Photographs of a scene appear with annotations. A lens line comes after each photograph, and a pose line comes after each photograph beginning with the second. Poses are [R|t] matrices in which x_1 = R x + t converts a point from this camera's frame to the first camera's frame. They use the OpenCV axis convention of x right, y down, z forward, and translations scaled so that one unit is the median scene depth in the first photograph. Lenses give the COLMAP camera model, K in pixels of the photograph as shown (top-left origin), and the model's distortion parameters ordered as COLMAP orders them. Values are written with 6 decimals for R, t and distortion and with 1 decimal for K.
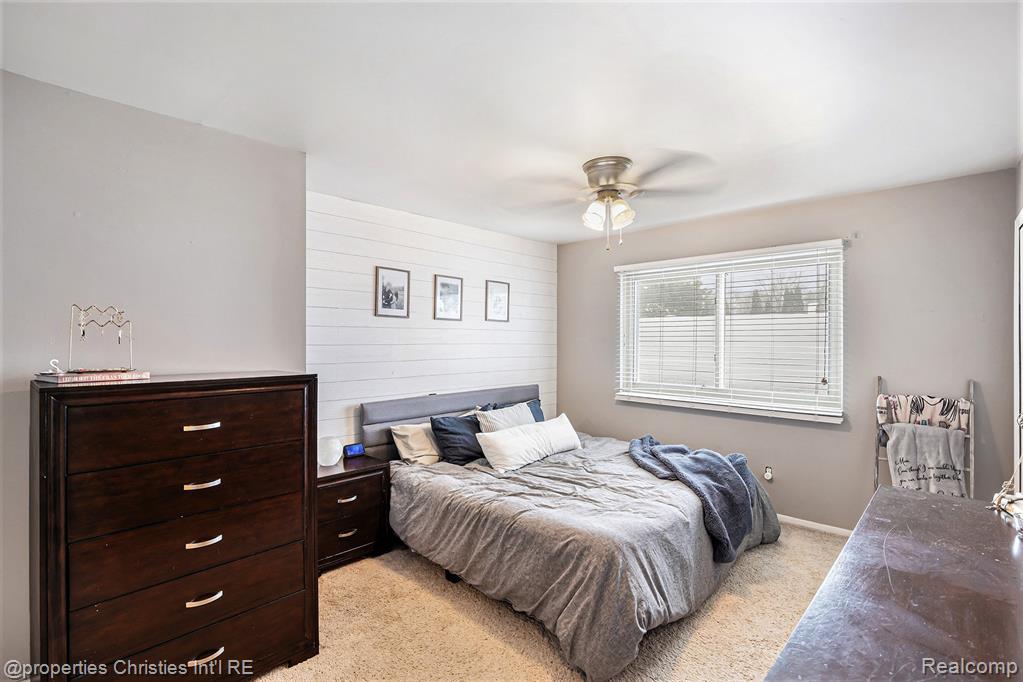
lens RADIAL K [[474.7, 0, 507.3], [0, 474.7, 345.9], [0, 0, 1]] dist [-0.019085, 0.000812]
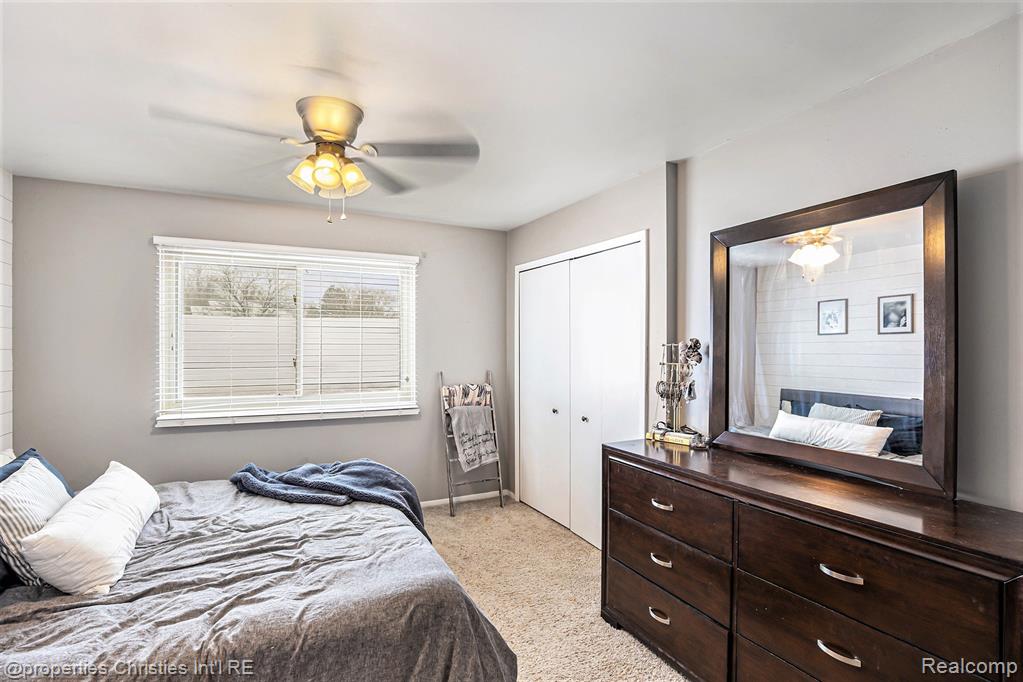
lens RADIAL K [[474.7, 0, 507.3], [0, 474.7, 345.9], [0, 0, 1]] dist [-0.019085, 0.000812]
pose [[0.345888, -0.002946, 0.938271, -0.365321], [0.009136, 0.999958, -0.000228, -0.002304], [-0.938231, 0.008651, 0.345900, 0.427015]]
